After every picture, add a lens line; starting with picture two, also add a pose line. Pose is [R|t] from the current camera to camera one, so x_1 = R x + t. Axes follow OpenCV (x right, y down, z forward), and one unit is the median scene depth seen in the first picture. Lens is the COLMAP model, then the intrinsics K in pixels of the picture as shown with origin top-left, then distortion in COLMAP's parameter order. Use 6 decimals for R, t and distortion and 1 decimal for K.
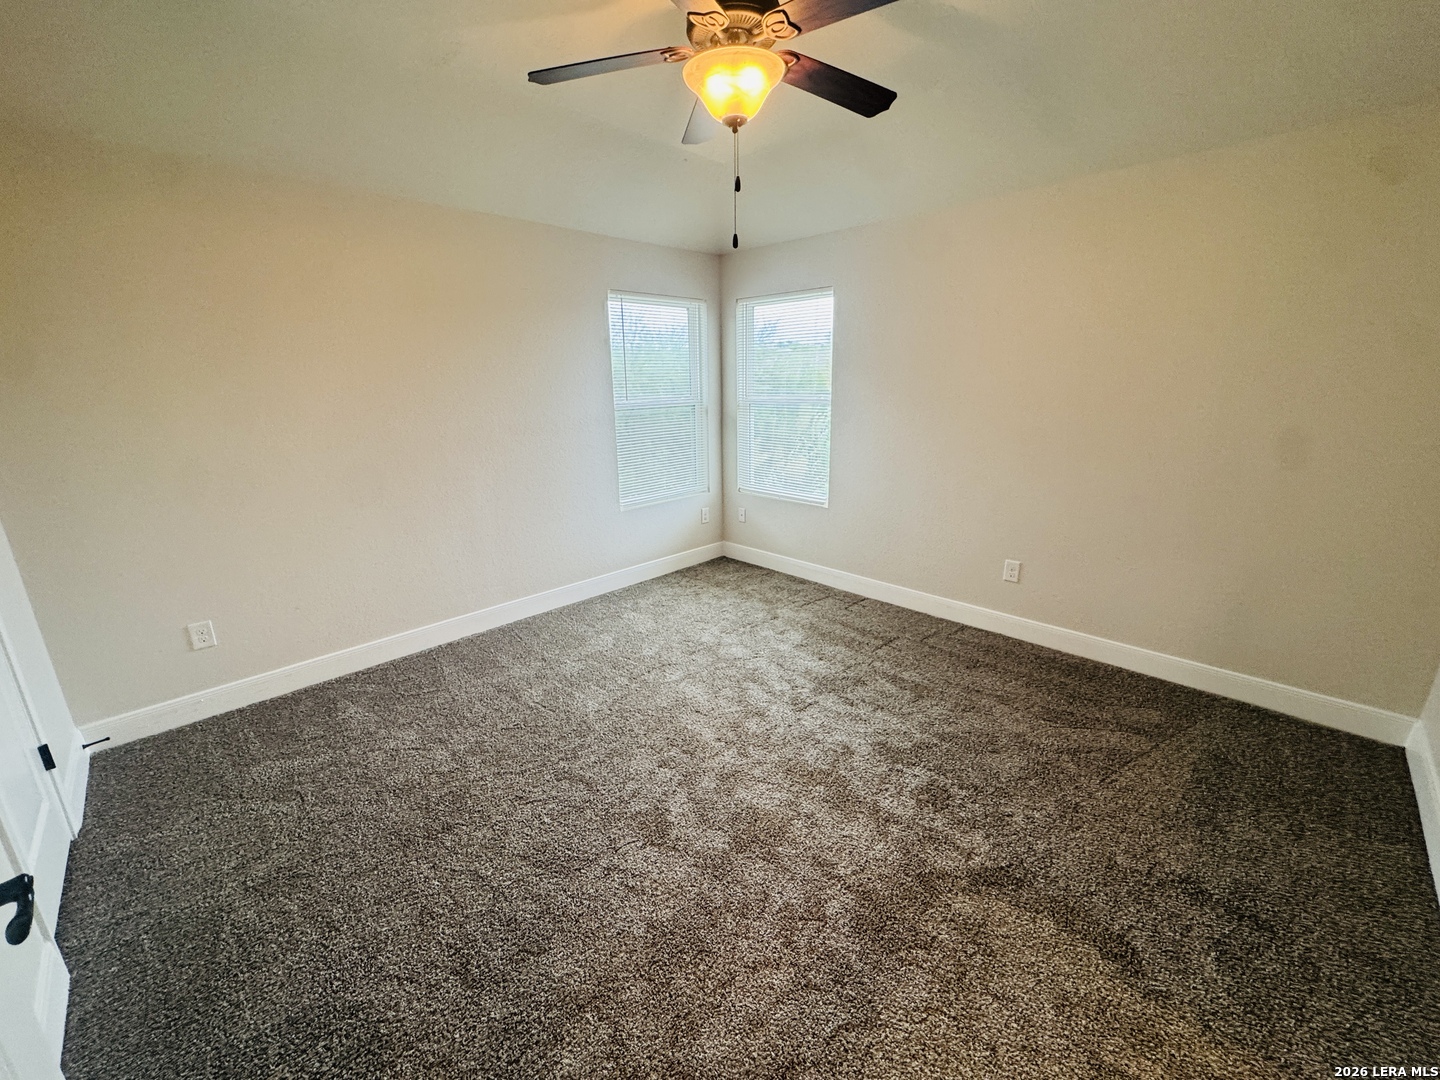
lens RADIAL K [[576.1, 0, 717.1], [0, 576.1, 539.5], [0, 0, 1]] dist [-0.001104, 0.000096]
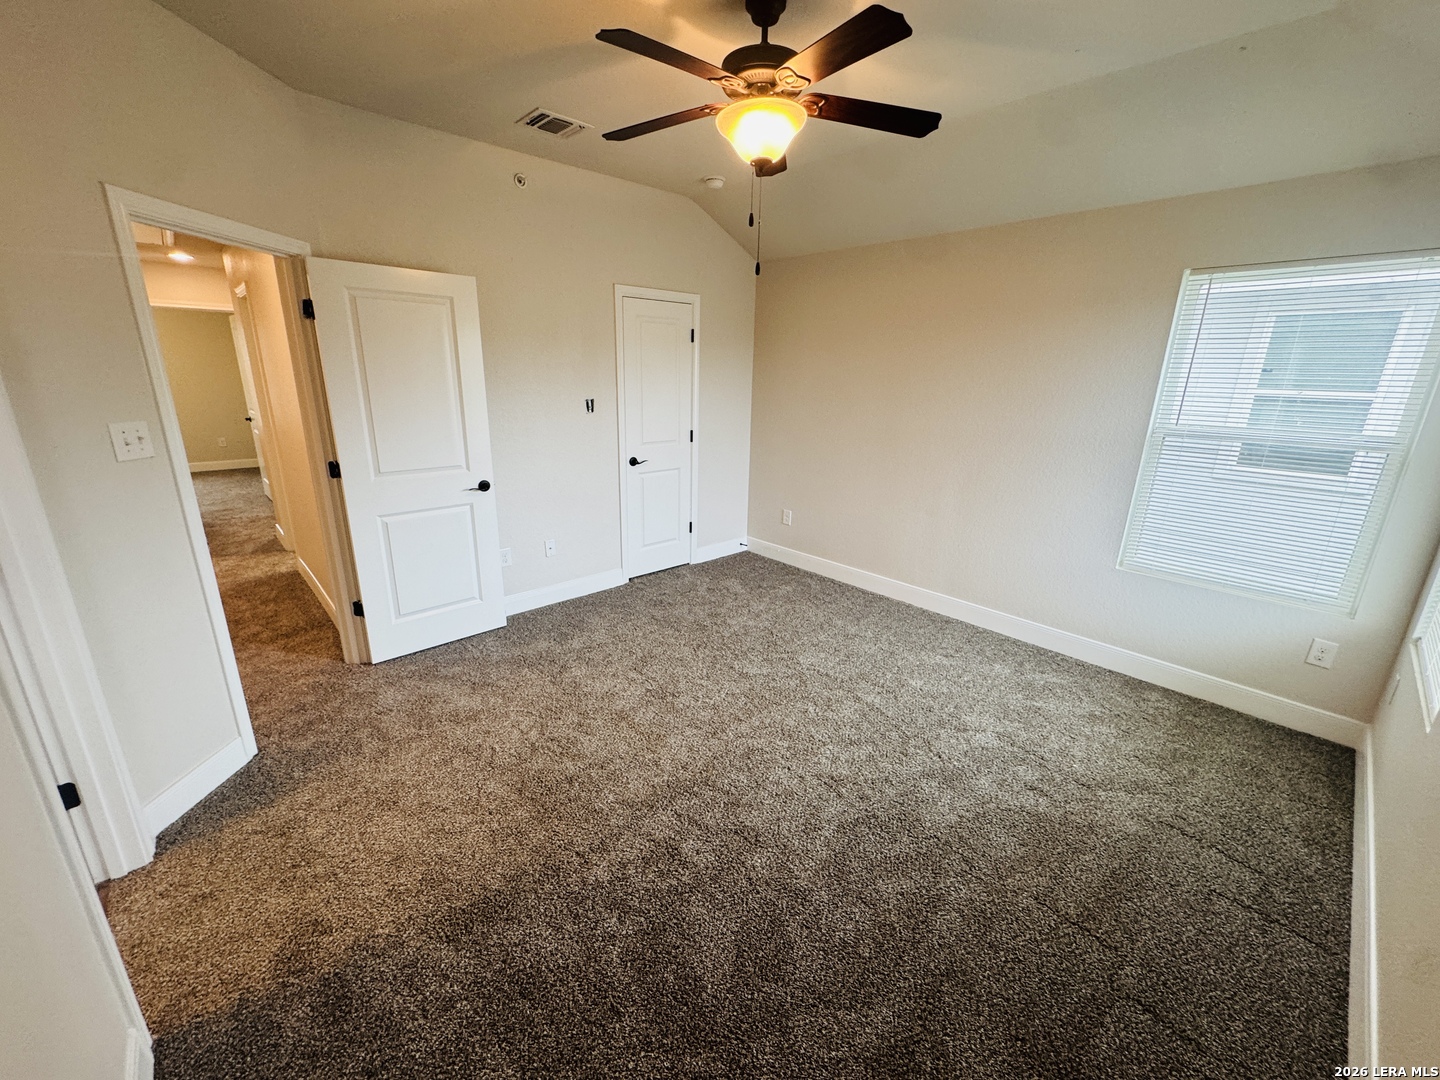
lens RADIAL K [[576.1, 0, 717.1], [0, 576.1, 539.5], [0, 0, 1]] dist [-0.001104, 0.000096]
pose [[-0.035456, 0.302166, -0.952596, 0.648572], [-0.283791, 0.910911, 0.299506, -0.187961], [0.958230, 0.280957, 0.053455, 0.524843]]
